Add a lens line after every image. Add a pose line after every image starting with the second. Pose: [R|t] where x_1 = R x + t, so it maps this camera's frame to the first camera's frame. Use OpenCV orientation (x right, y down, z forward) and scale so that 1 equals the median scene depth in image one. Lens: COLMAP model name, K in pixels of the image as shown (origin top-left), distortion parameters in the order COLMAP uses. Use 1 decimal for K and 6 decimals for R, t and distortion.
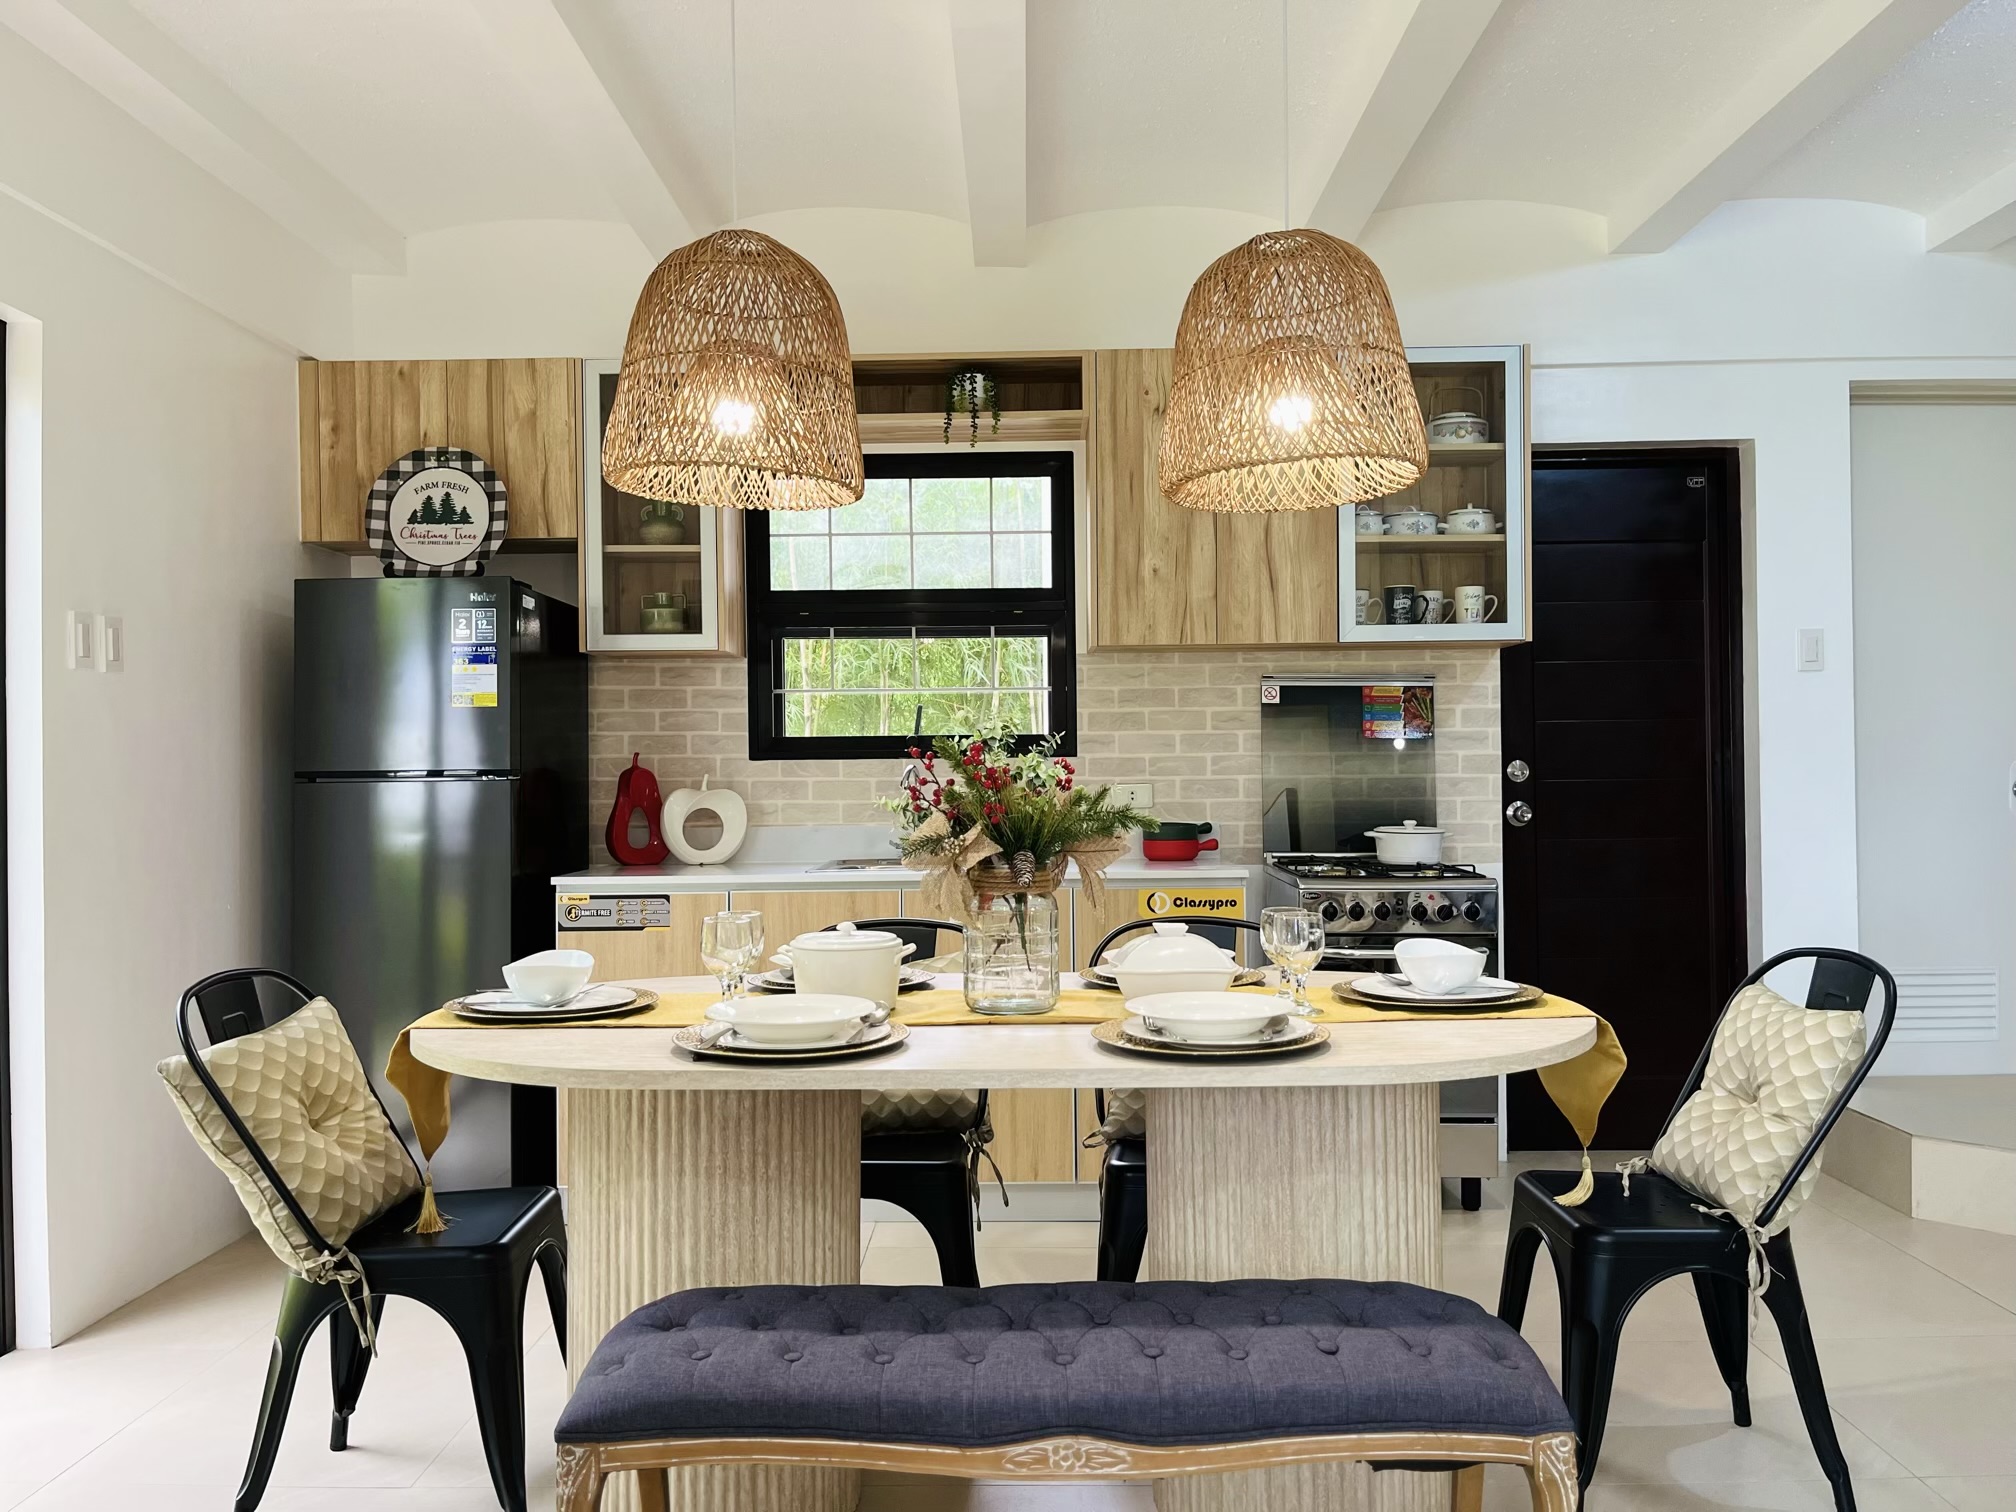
lens RADIAL K [[1523.8, 0, 1007.4], [0, 1523.8, 754.1], [0, 0, 1]] dist [0.058416, -0.088883]
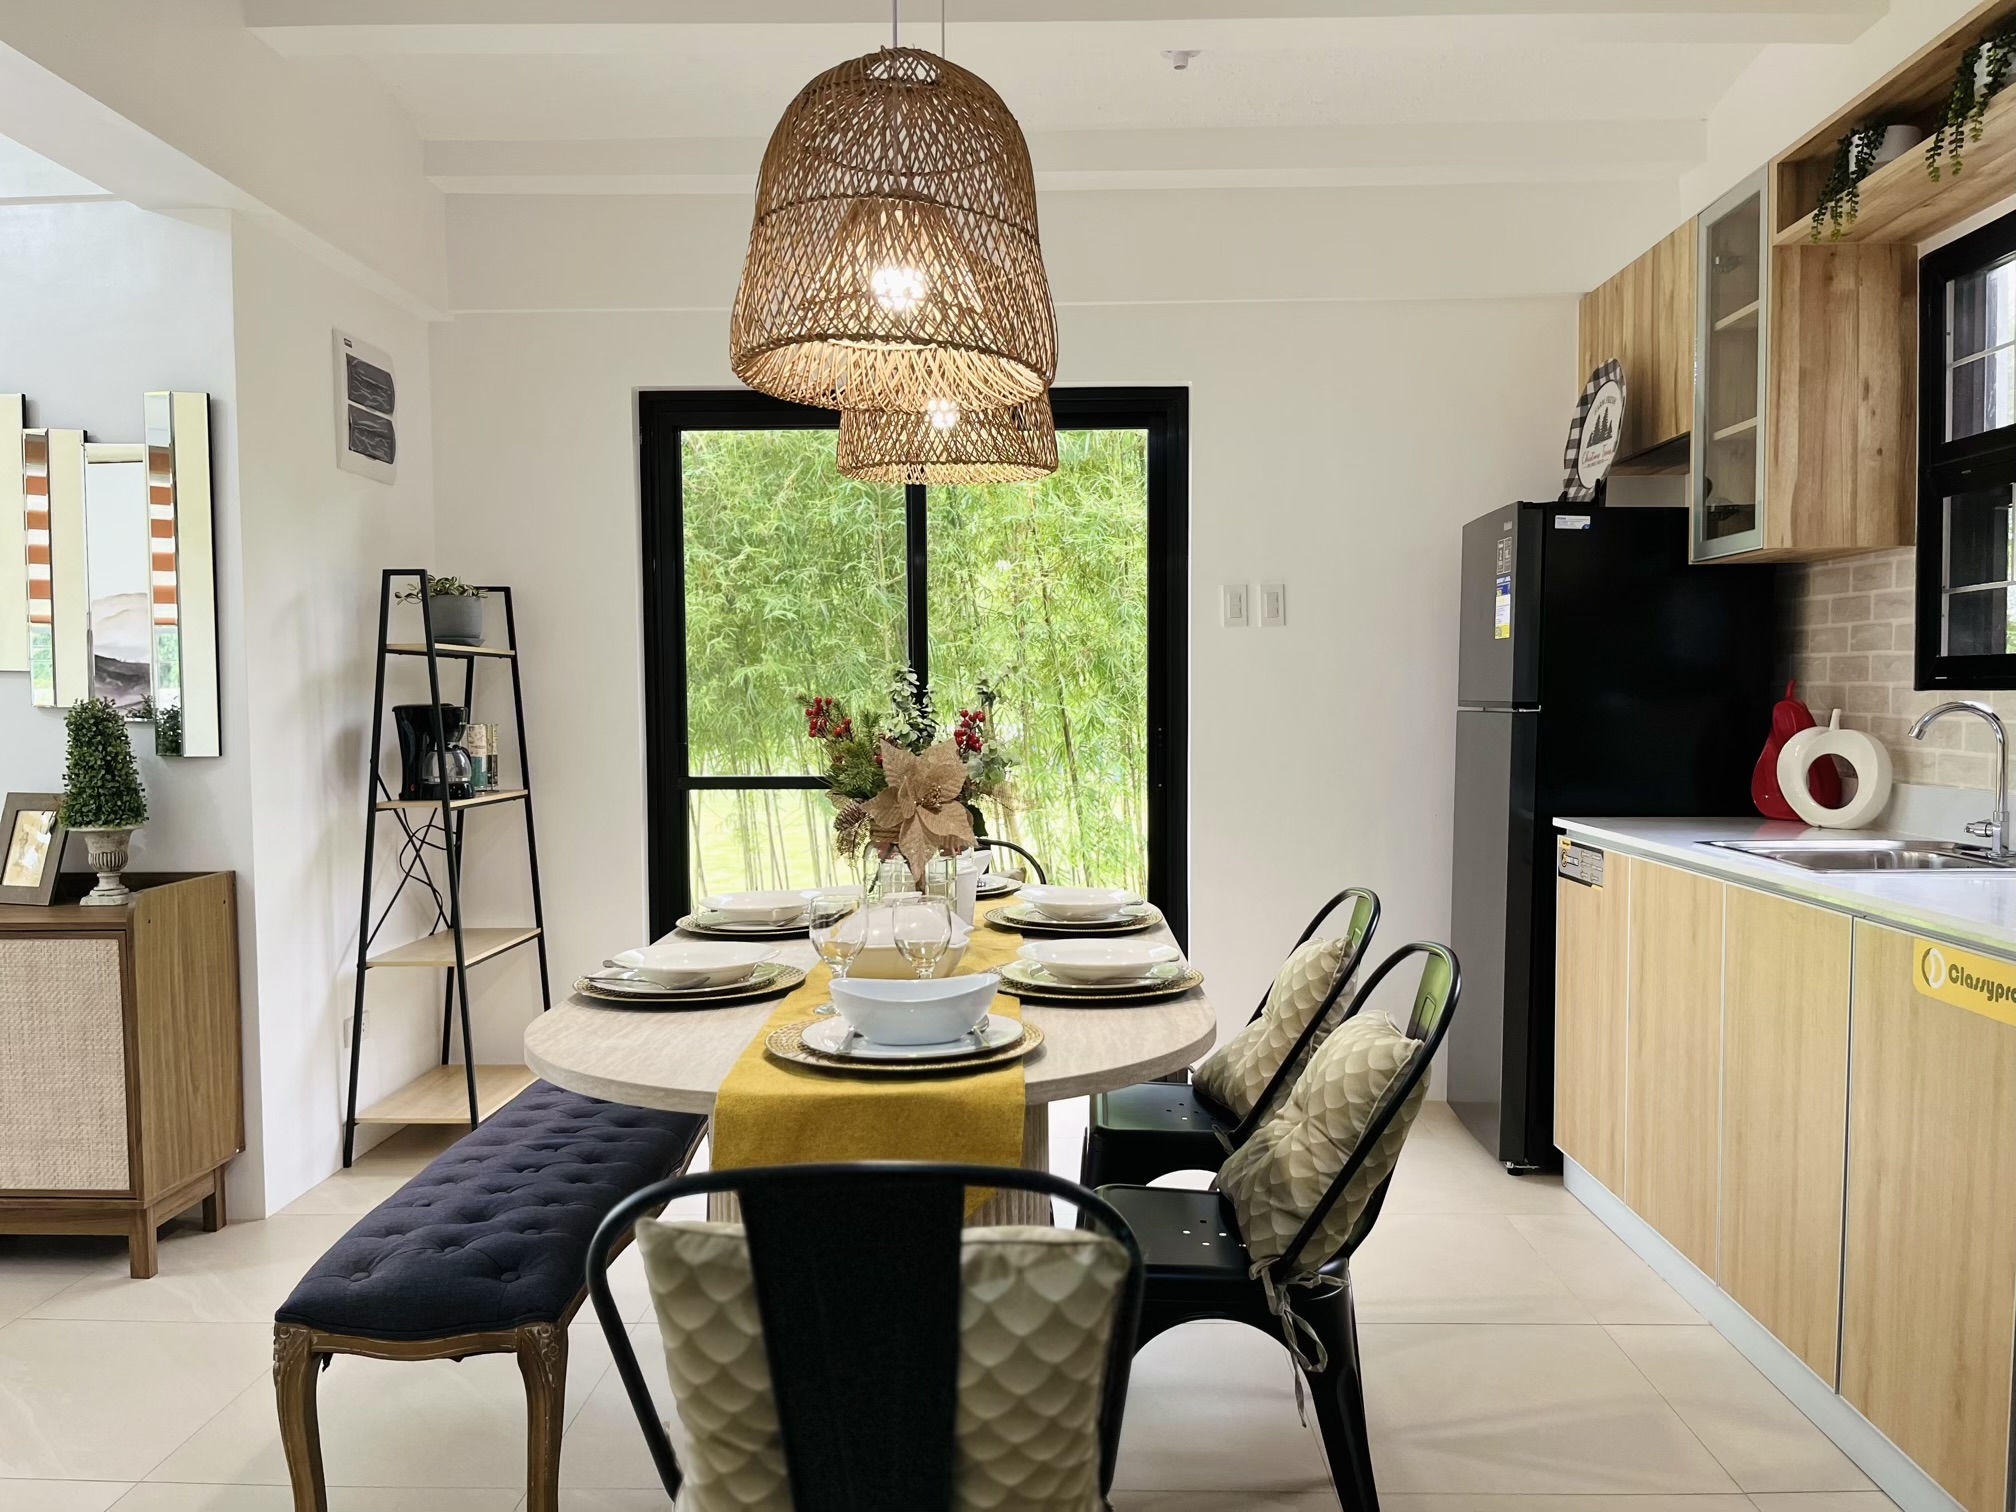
lens RADIAL K [[1523.8, 0, 1008.5], [0, 1523.8, 764.3], [0, 0, 1]] dist [0.058416, -0.088883]
pose [[-0.019940, 0.058579, -0.998084, 0.560079], [0.024725, 0.998006, 0.058081, -0.013576], [0.999495, -0.023519, -0.021349, 0.590449]]
